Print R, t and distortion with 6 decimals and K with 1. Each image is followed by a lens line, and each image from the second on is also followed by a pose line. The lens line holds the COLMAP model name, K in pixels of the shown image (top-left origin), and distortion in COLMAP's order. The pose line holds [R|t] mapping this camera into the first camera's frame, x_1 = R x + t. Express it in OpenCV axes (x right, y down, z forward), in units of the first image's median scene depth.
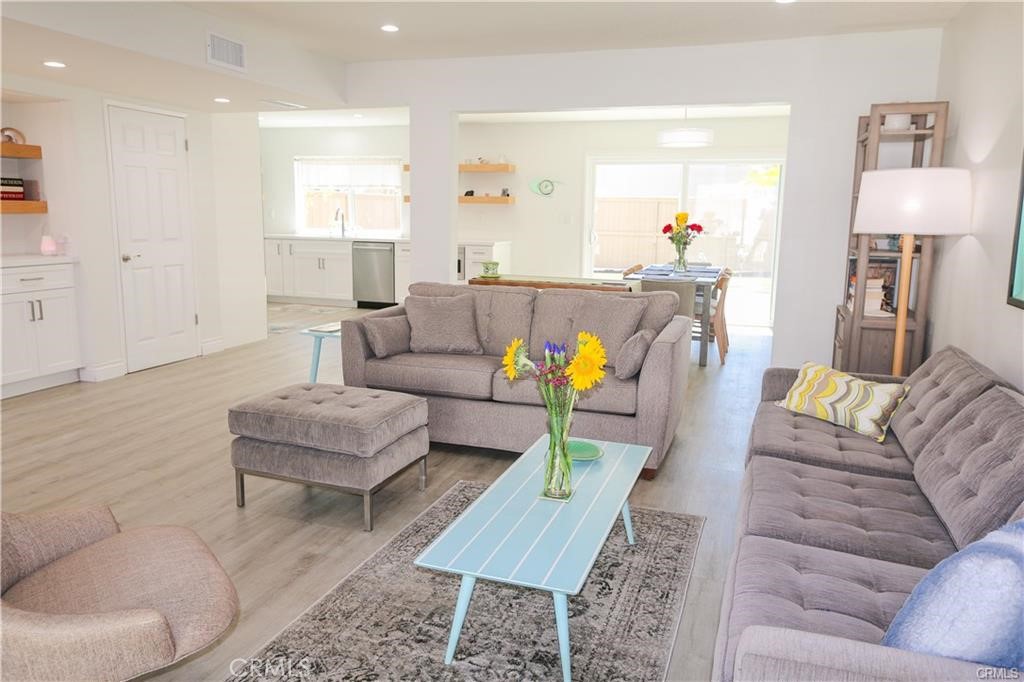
lens RADIAL K [[746.7, 0, 512.1], [0, 746.7, 338.3], [0, 0, 1]] dist [-0.002684, -0.000223]
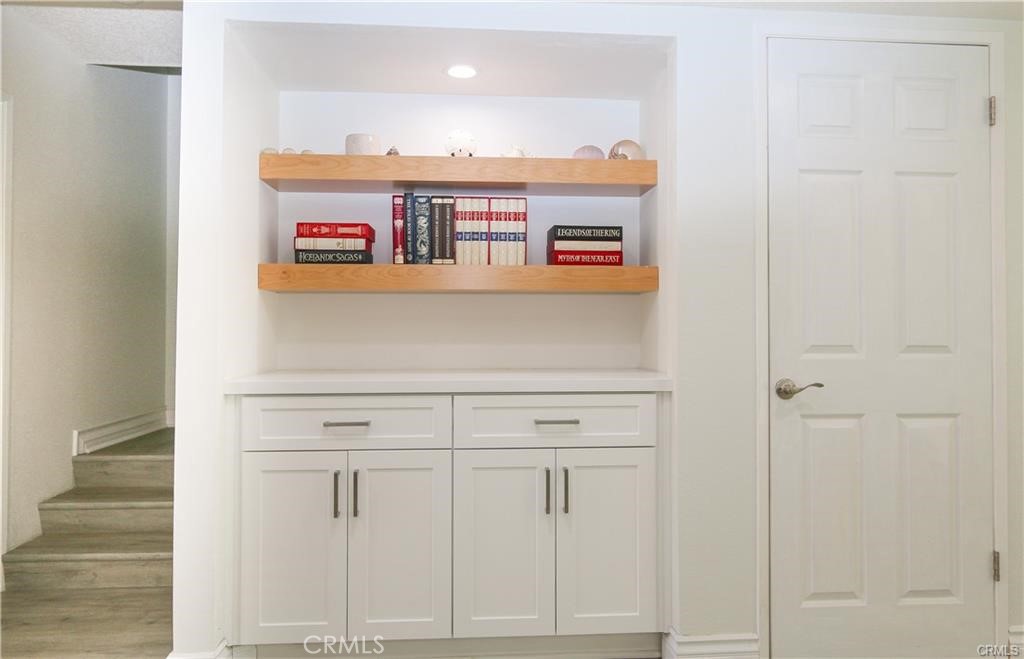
lens RADIAL K [[792.4, 0, 512.9], [0, 792.4, 328.4], [0, 0, 1]] dist [-0.007390, 0.000565]
pose [[0.421515, -0.030168, -0.906319, -0.192511], [-0.152480, 0.982858, -0.103632, -0.075172], [0.893910, 0.181878, 0.409690, 0.708667]]
